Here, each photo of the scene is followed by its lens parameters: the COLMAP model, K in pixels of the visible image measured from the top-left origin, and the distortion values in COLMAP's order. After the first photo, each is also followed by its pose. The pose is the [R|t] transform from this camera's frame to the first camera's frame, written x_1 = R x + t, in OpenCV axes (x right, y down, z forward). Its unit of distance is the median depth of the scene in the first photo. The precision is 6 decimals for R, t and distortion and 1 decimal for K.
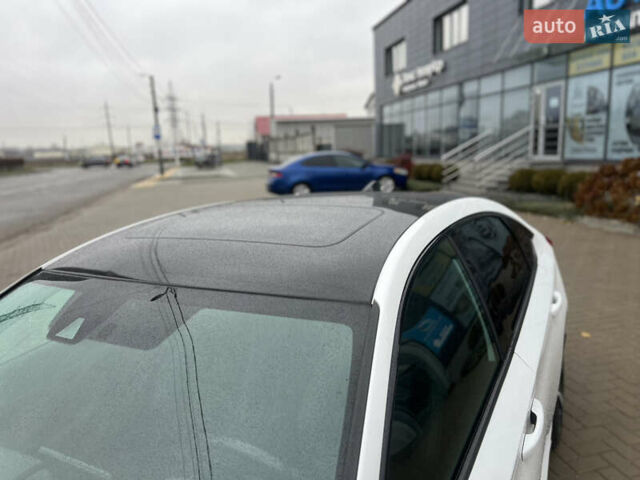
lens RADIAL K [[474.8, 0, 335.1], [0, 474.8, 242.7], [0, 0, 1]] dist [0.044440, -0.042726]
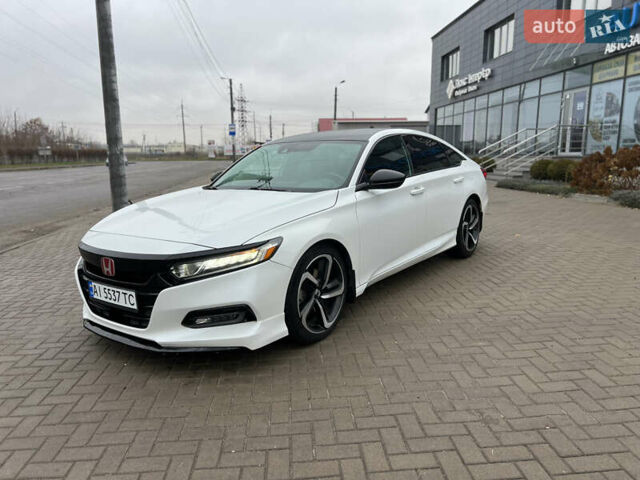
lens RADIAL K [[474.8, 0, 324.2], [0, 474.8, 243.2], [0, 0, 1]] dist [0.044440, -0.042726]
pose [[0.988769, 0.059624, -0.137042, 0.020032], [-0.060572, 0.998160, -0.002756, 0.063889], [0.136625, 0.011026, 0.990561, -0.185964]]
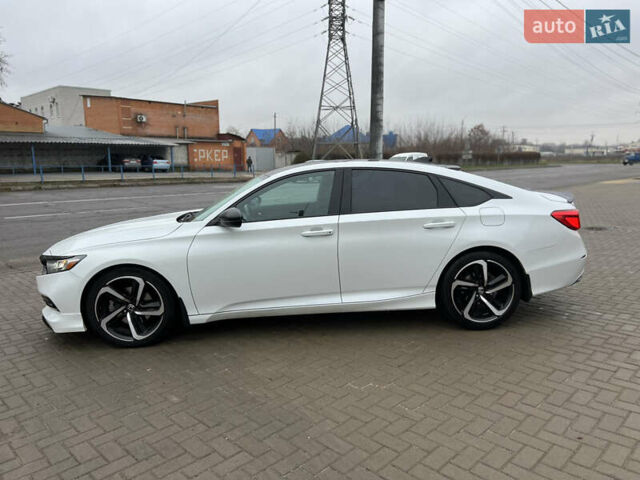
lens RADIAL K [[477.0, 0, 321.2], [0, 477.0, 240.0], [0, 0, 1]] dist [0.048031, -0.037695]
pose [[0.527648, 0.180329, -0.830102, 0.231570], [-0.181127, 0.978619, 0.097460, 0.011546], [0.829928, 0.098929, 0.549029, -0.047222]]
